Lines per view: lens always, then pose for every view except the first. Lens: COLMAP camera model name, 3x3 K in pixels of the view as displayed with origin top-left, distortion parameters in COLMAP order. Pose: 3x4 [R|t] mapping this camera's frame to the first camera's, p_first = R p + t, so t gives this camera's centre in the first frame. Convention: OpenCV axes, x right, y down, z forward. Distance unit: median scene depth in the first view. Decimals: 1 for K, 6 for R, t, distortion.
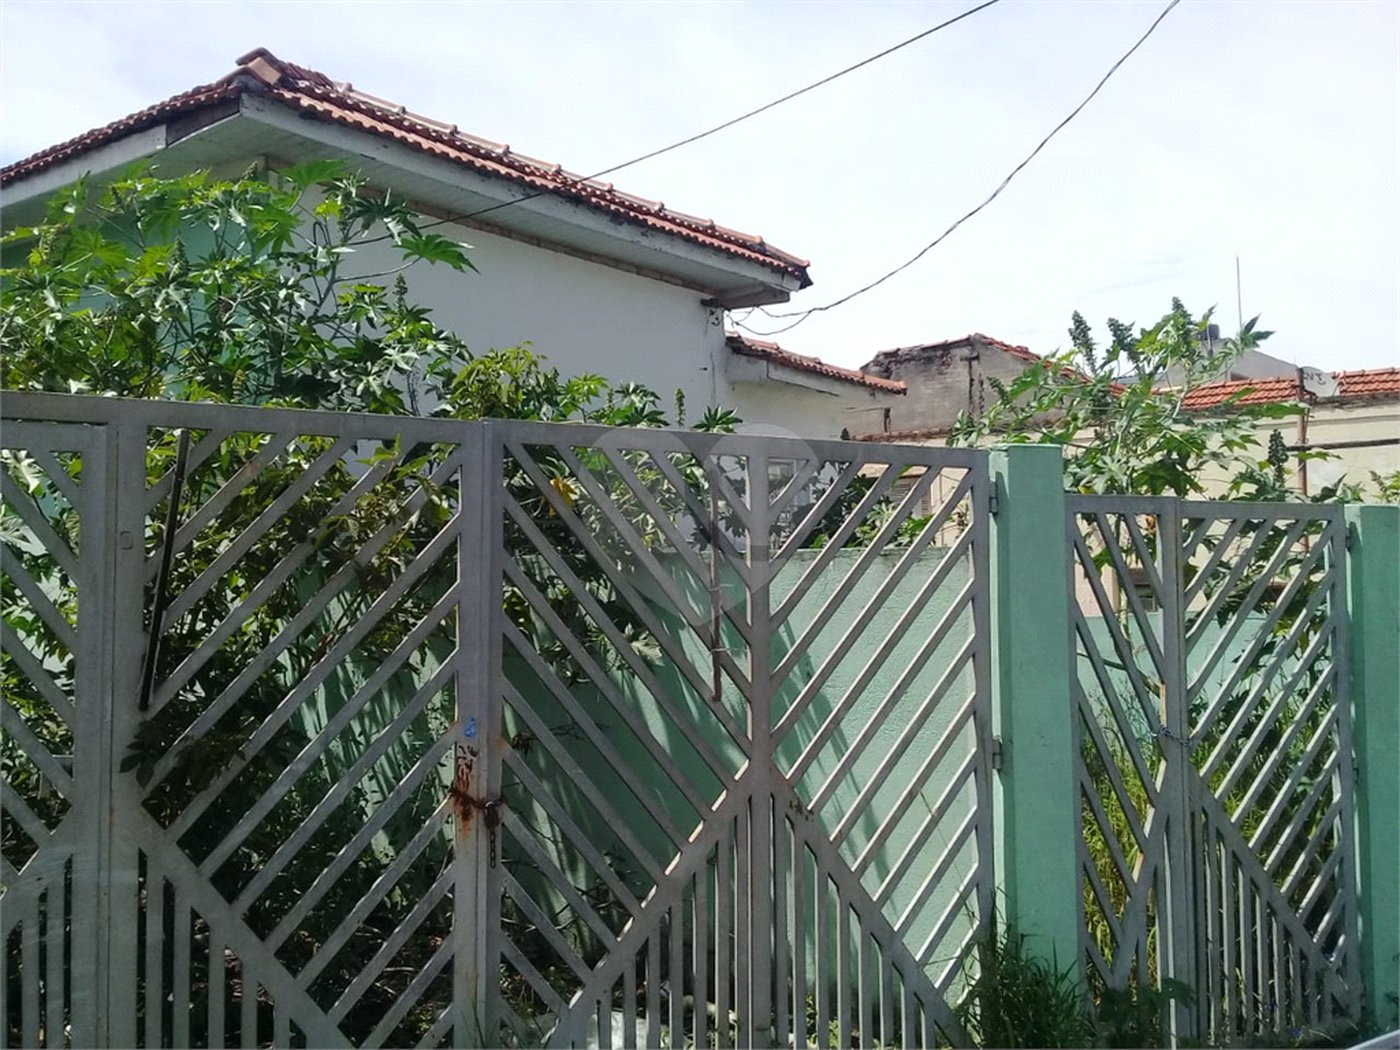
lens RADIAL K [[1334.4, 0, 700.0], [0, 1334.4, 525.0], [0, 0, 1]] dist [0.108884, -0.227265]
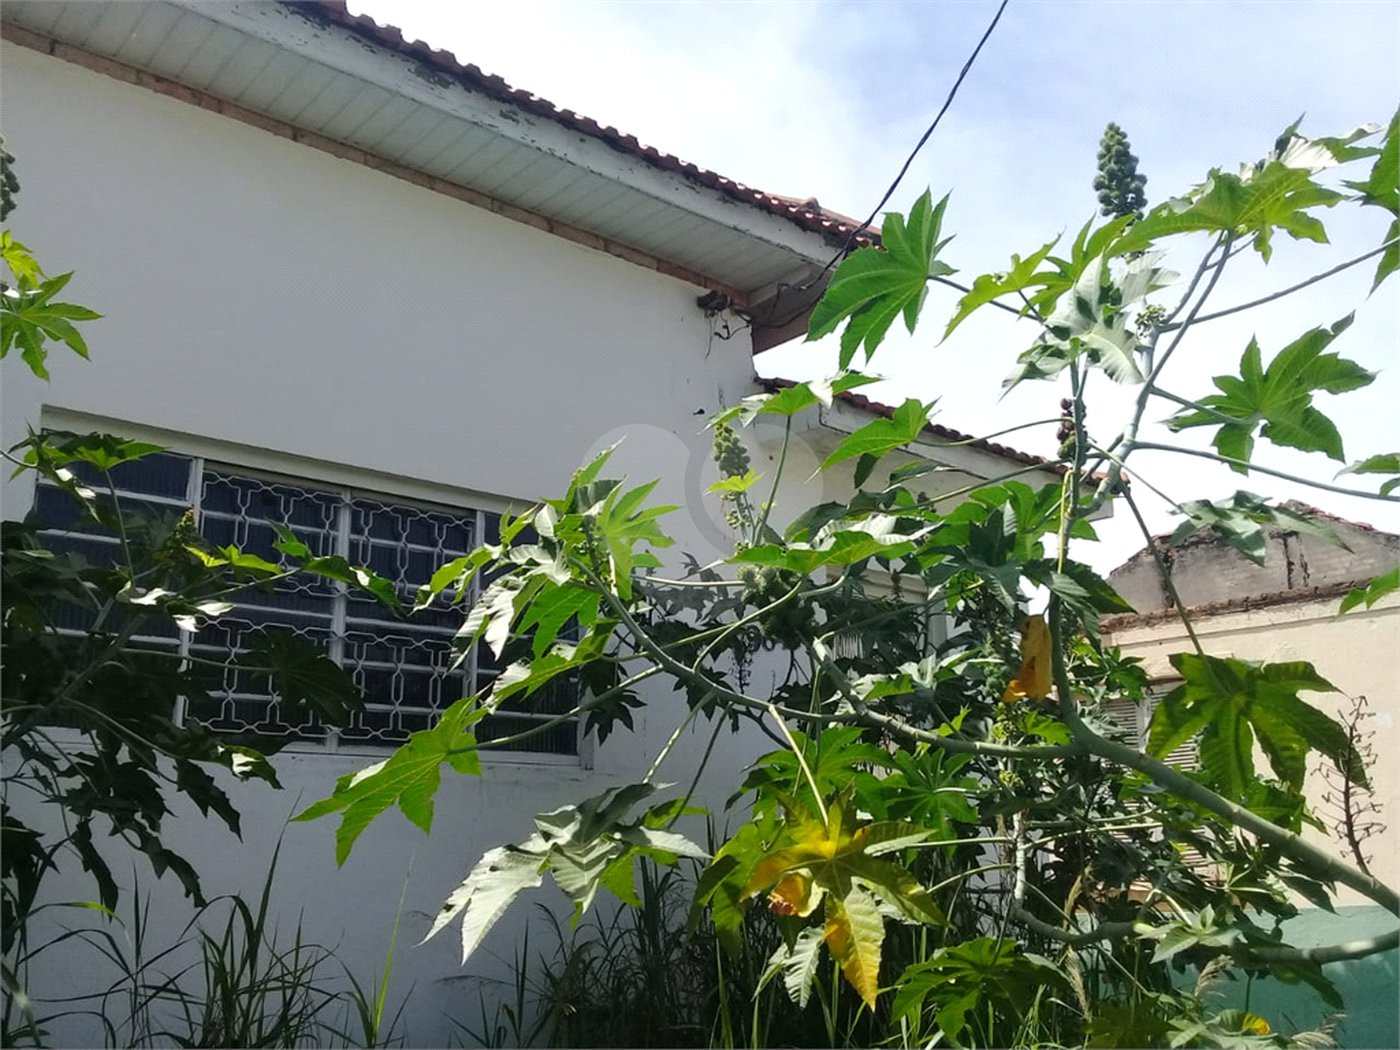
lens RADIAL K [[1334.4, 0, 700.0], [0, 1334.4, 525.0], [0, 0, 1]] dist [0.108884, -0.227265]
pose [[0.971845, -0.056262, -0.228804, 0.062819], [0.006269, 0.976904, -0.213587, 0.023910], [0.235536, 0.206139, 0.949752, 0.236927]]
